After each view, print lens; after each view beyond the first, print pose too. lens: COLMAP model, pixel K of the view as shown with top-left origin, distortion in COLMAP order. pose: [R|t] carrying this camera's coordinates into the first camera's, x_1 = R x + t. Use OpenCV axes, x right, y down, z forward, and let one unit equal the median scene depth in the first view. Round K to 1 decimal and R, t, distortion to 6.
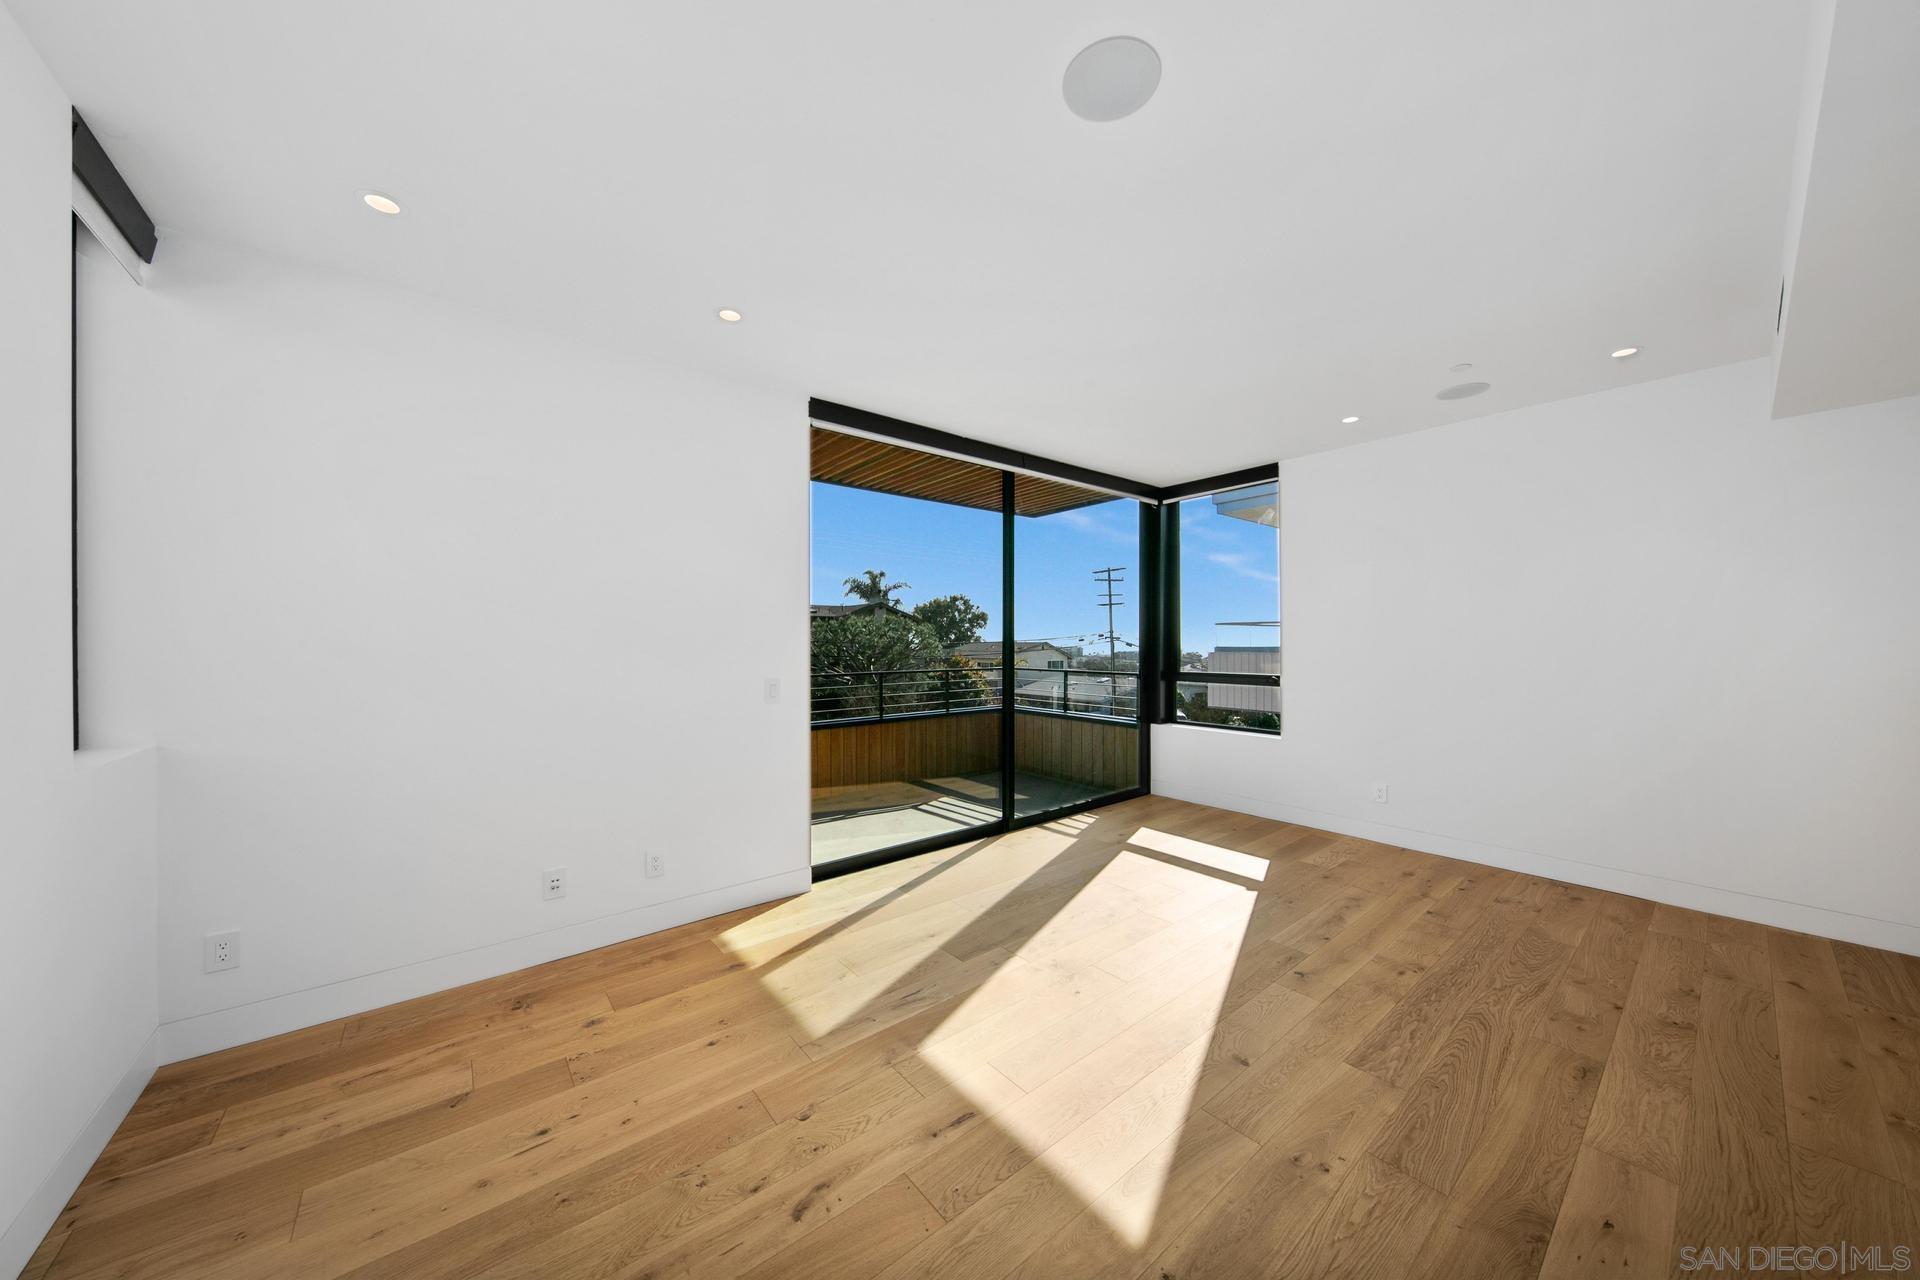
lens RADIAL K [[632.2, 0, 966.6], [0, 632.2, 638.6], [0, 0, 1]] dist [-0.000846, -0.000842]
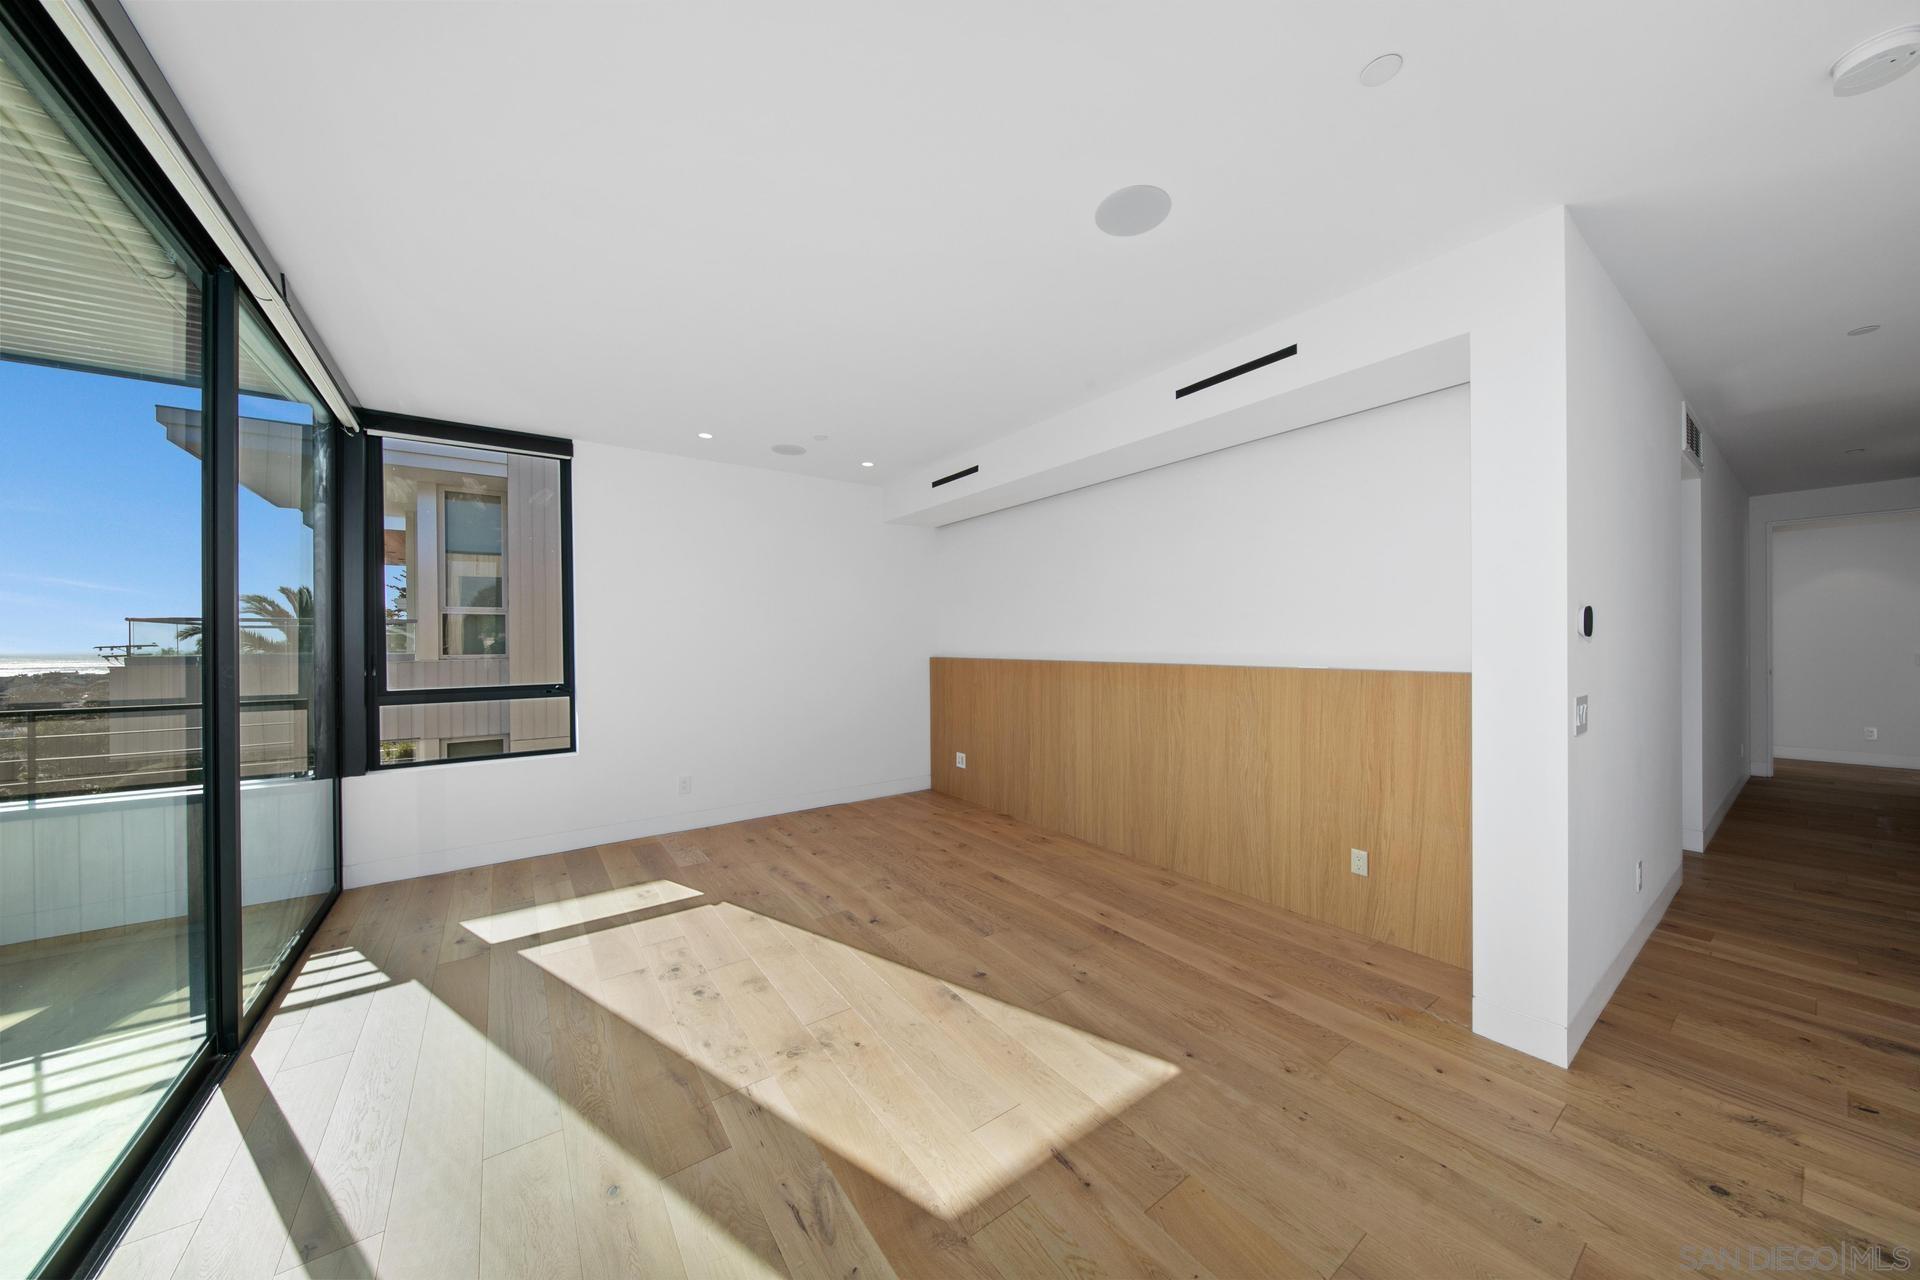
lens RADIAL K [[632.2, 0, 969.9], [0, 632.2, 637.5], [0, 0, 1]] dist [-0.000846, -0.000842]
pose [[0.058638, 0.004087, 0.998271, -0.603955], [0.005366, 0.999976, -0.004409, 0.001904], [-0.998265, 0.005616, 0.058615, 0.691924]]
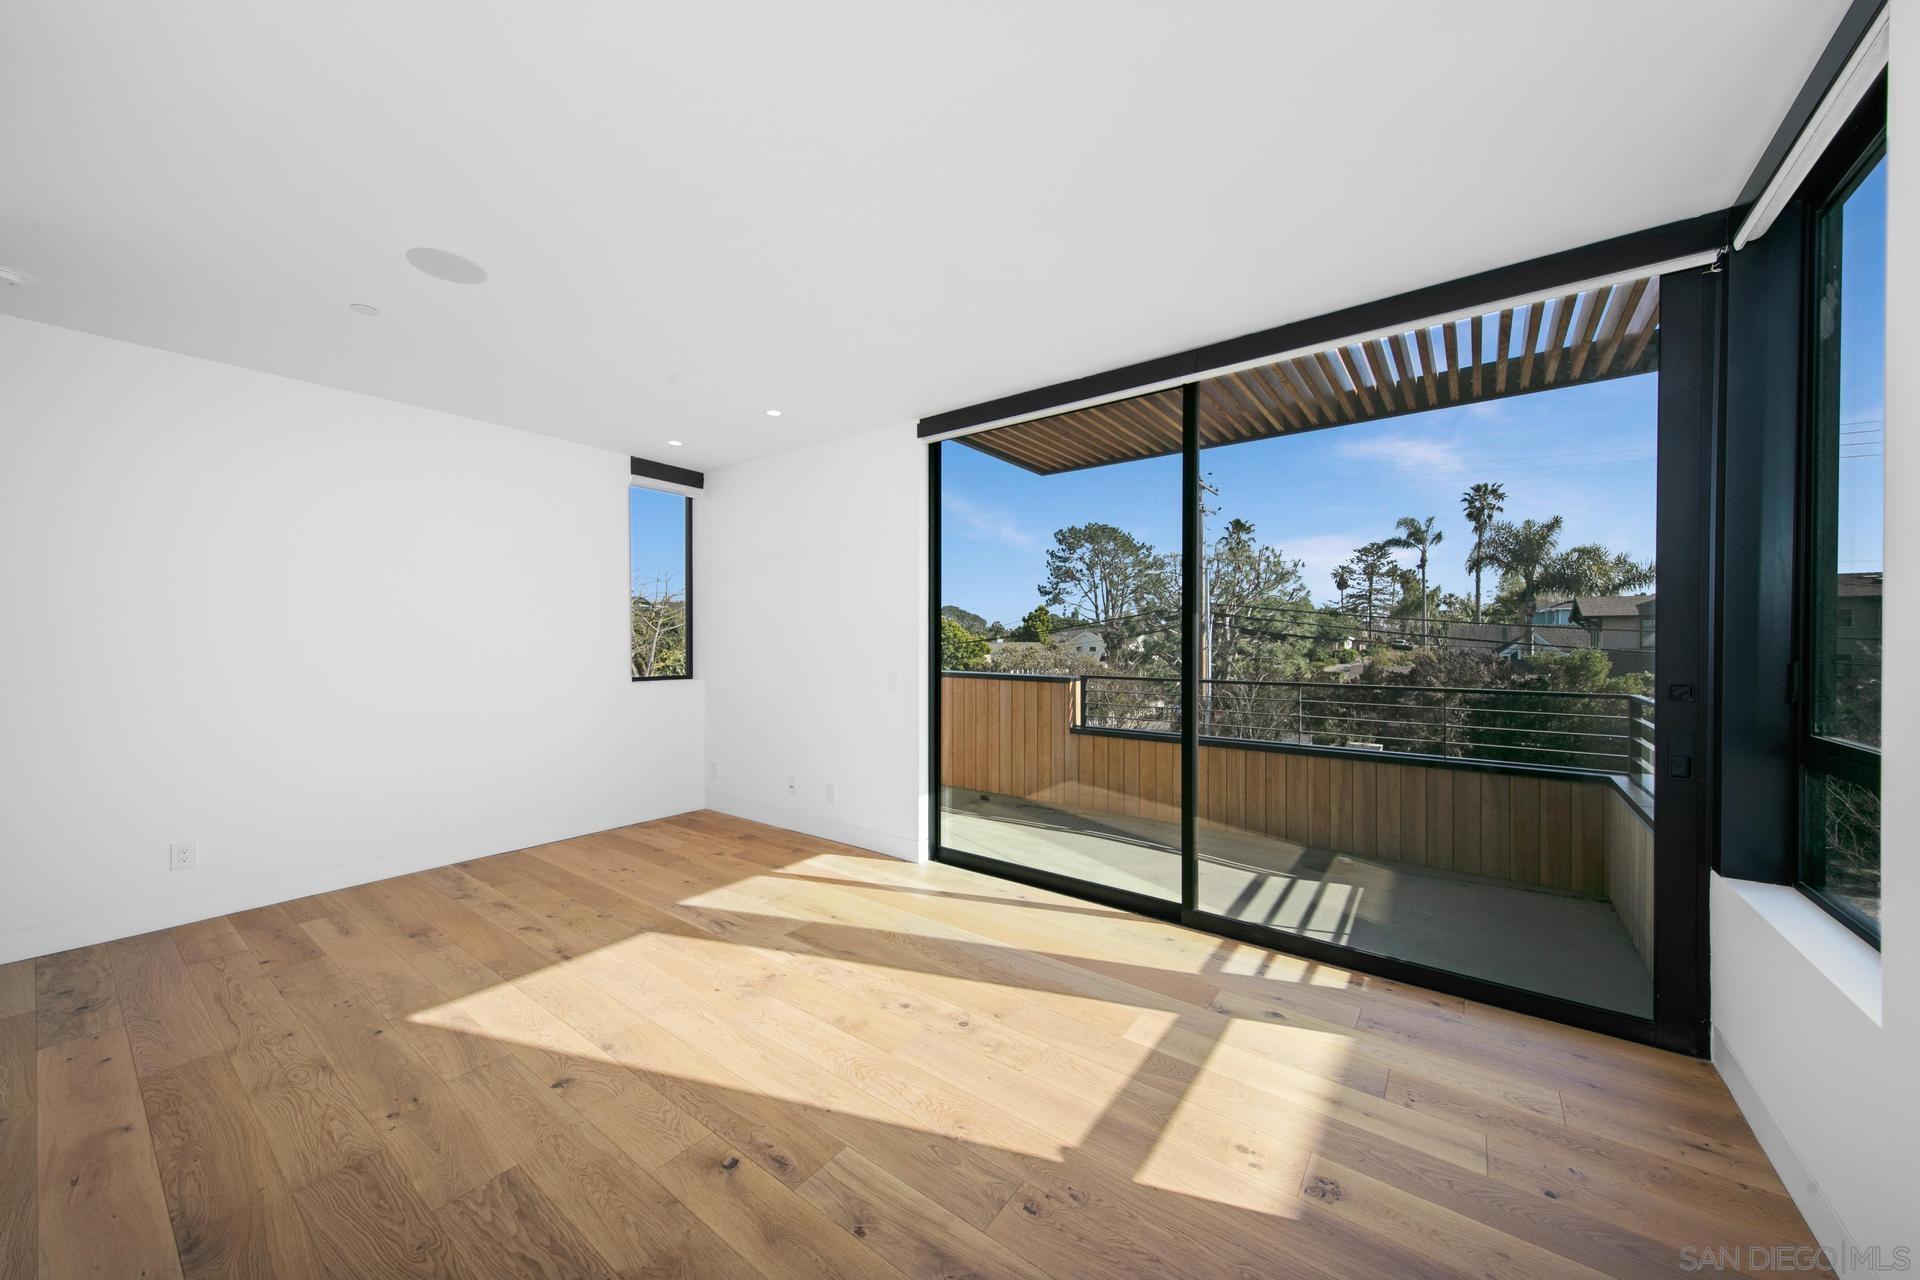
lens RADIAL K [[679.7, 0, 974.4], [0, 679.7, 639.6], [0, 0, 1]] dist [0.013890, -0.000392]
pose [[0.250546, 0.006478, -0.968083, 1.168364], [0.000673, 0.999976, 0.006865, -0.005656], [0.968105, -0.002372, 0.250535, 0.987558]]
